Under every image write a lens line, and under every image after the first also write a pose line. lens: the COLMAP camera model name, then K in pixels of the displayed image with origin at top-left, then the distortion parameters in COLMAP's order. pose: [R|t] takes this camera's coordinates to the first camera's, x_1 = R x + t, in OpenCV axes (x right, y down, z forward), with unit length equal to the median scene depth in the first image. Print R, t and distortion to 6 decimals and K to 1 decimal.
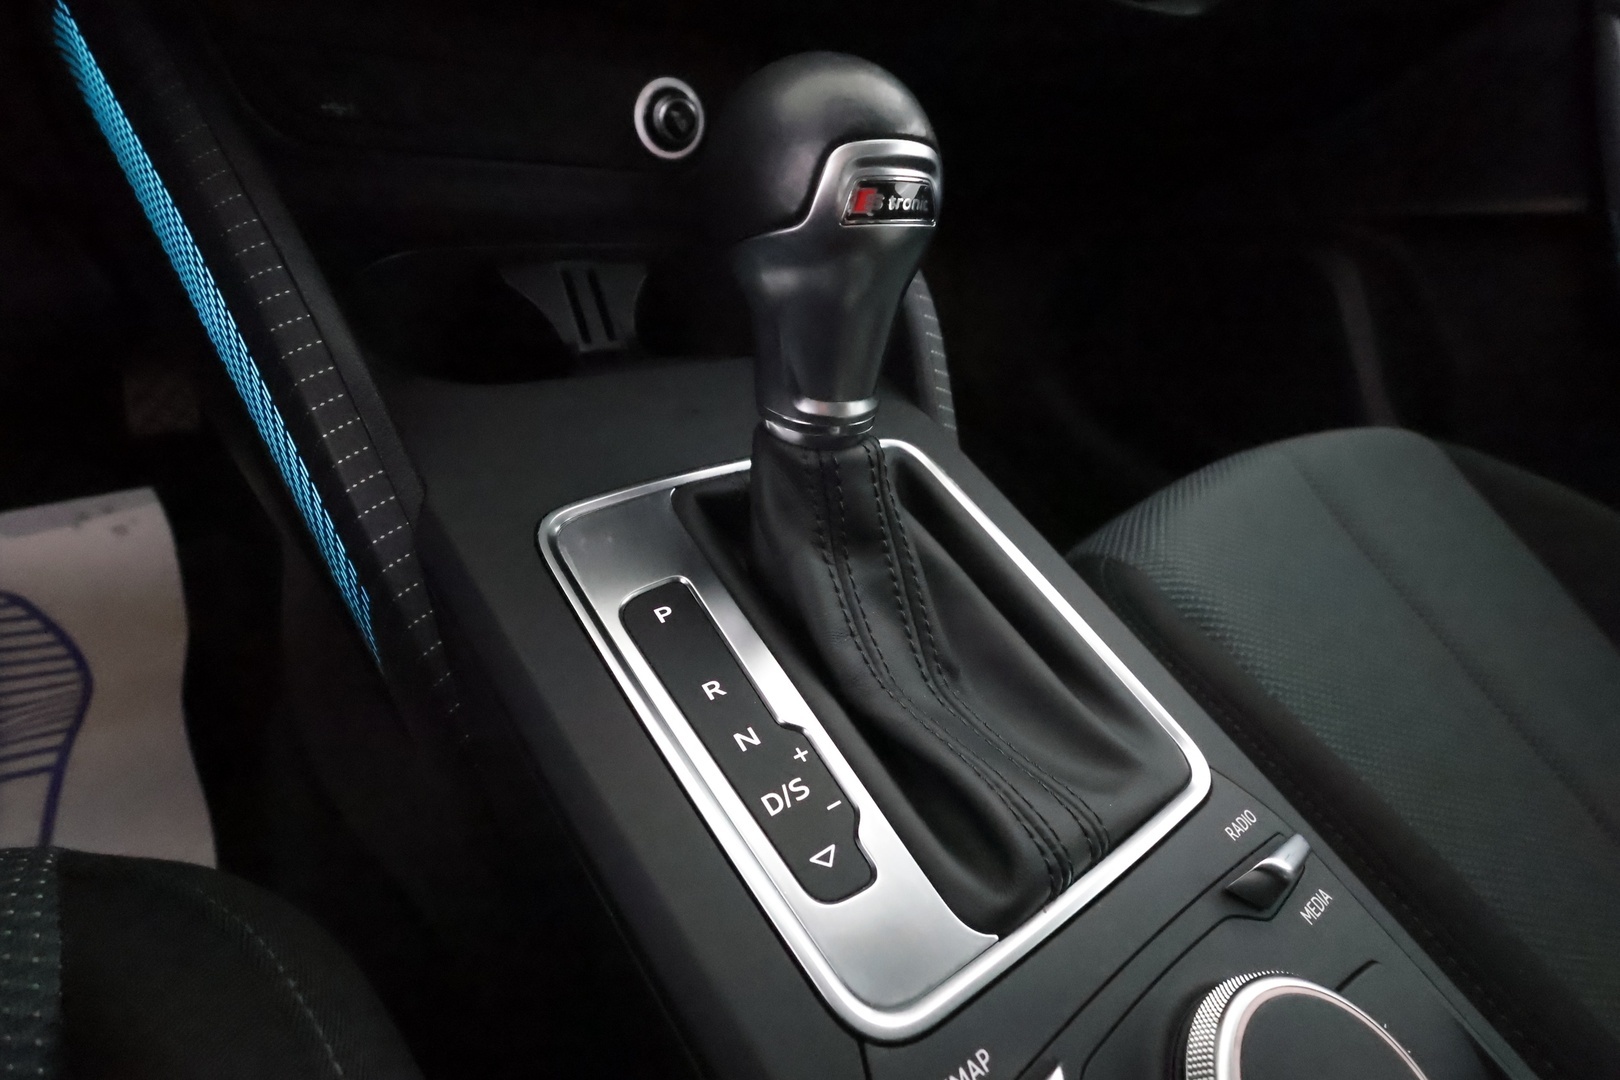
lens RADIAL K [[727.4, 0, 833.7], [0, 727.4, 539.6], [0, 0, 1]] dist [-0.000089, 0.000004]
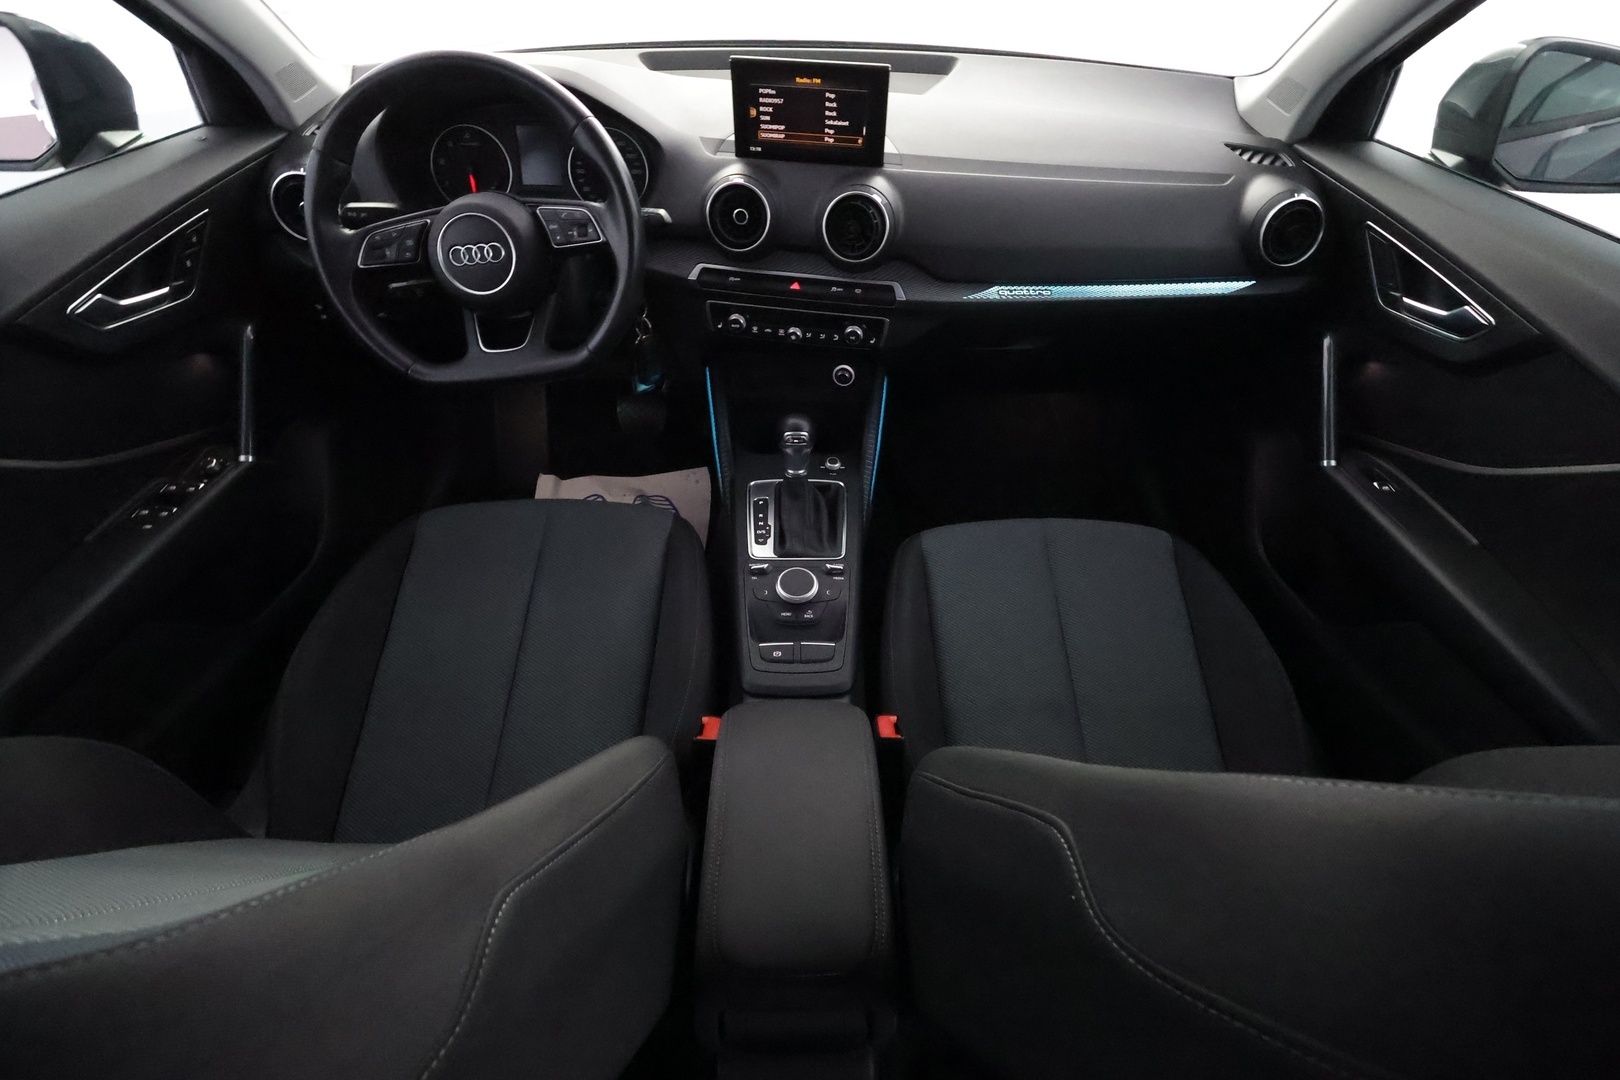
lens RADIAL K [[753.6, 0, 812.5], [0, 753.6, 544.8], [0, 0, 1]] dist [-0.000896, -0.000124]
pose [[0.795529, 0.200811, -0.571671, 3.331477], [-0.217794, 0.975196, 0.039478, 0.095155], [0.565419, 0.093101, 0.819532, -3.352758]]
